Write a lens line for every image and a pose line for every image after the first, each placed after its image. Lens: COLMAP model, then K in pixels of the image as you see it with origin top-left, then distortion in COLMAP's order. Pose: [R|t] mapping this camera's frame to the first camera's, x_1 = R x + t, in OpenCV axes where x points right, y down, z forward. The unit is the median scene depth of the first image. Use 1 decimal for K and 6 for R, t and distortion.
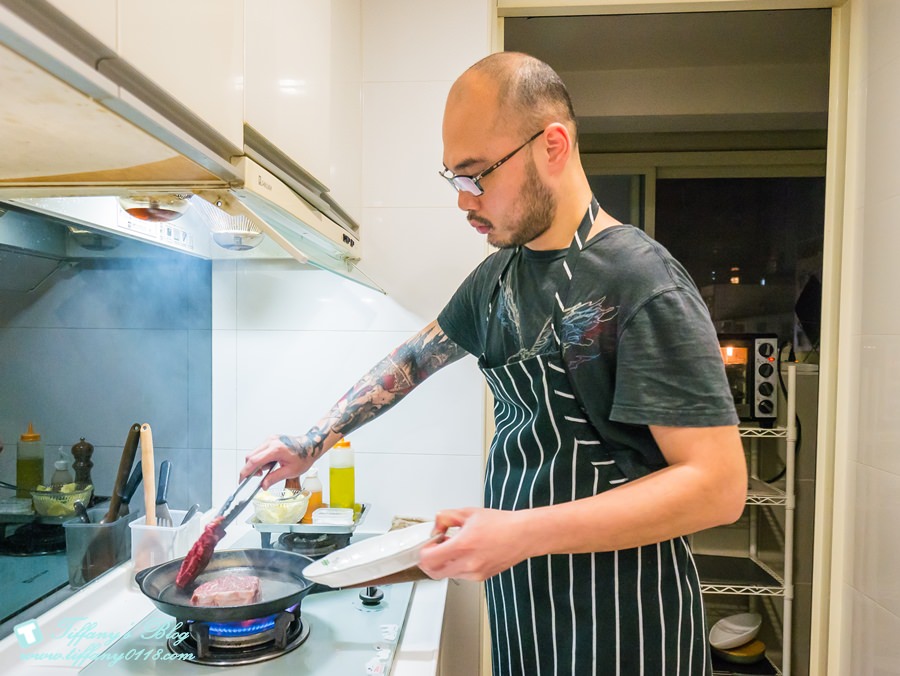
lens RADIAL K [[554.7, 0, 450.0], [0, 554.7, 338.0], [0, 0, 1]] dist [-0.001046, -0.000418]
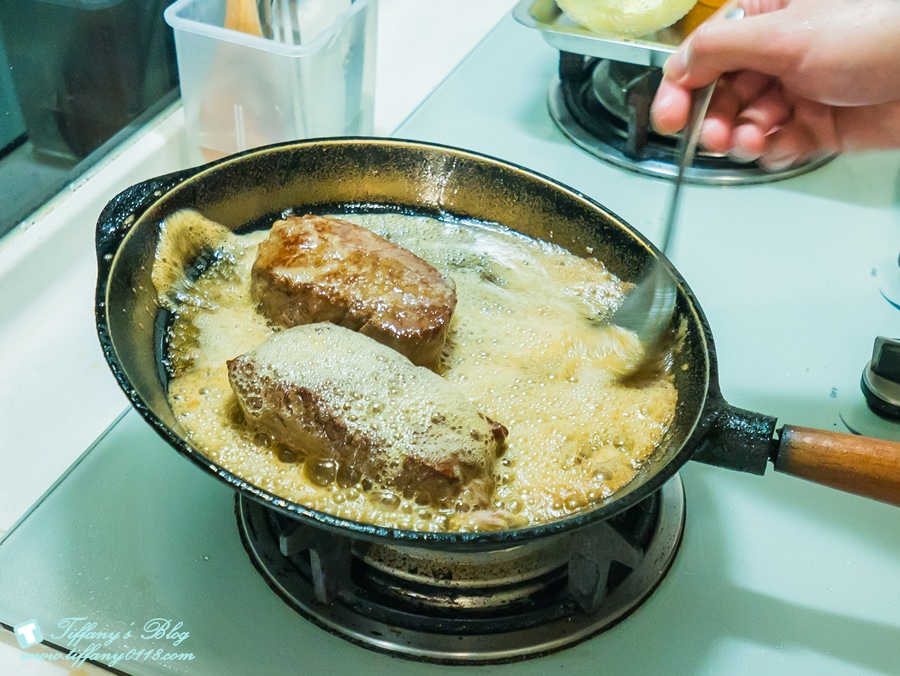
lens RADIAL K [[1114.5, 0, 450.0], [0, 1114.5, 338.0], [0, 0, 1]] dist [0.005225, -0.038032]
pose [[0.896964, 0.293919, -0.330254, -0.171551], [-0.009938, 0.760221, 0.649588, 0.075388], [0.441992, -0.579375, 0.684812, 0.517353]]
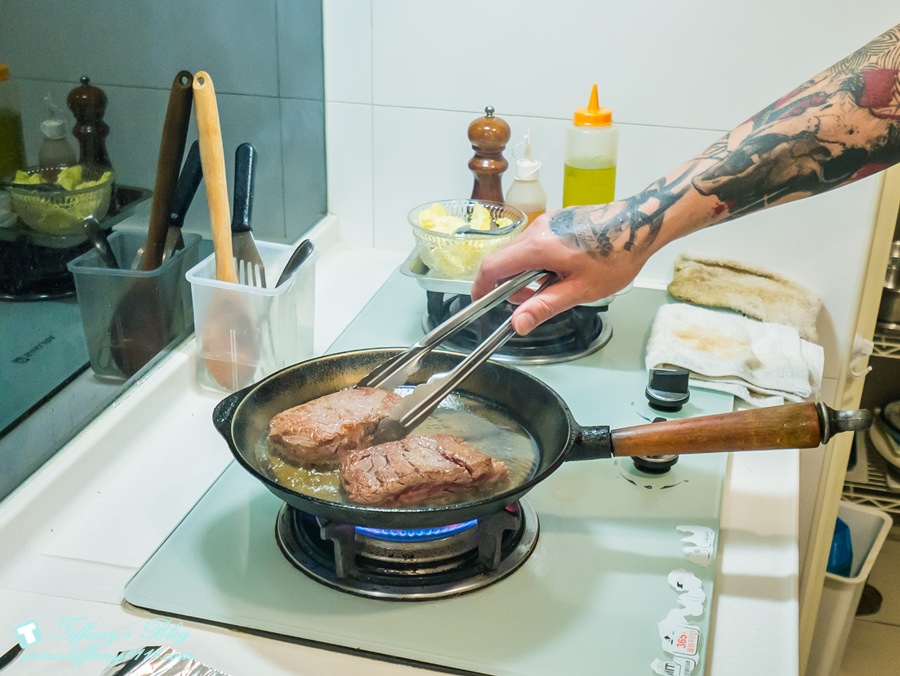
lens RADIAL K [[1114.5, 0, 450.0], [0, 1114.5, 338.0], [0, 0, 1]] dist [0.005225, -0.038032]
pose [[0.959502, 0.132983, -0.248337, -0.095759], [-0.020526, 0.912221, 0.409185, -0.017979], [0.280953, -0.387516, 0.878007, 0.166557]]
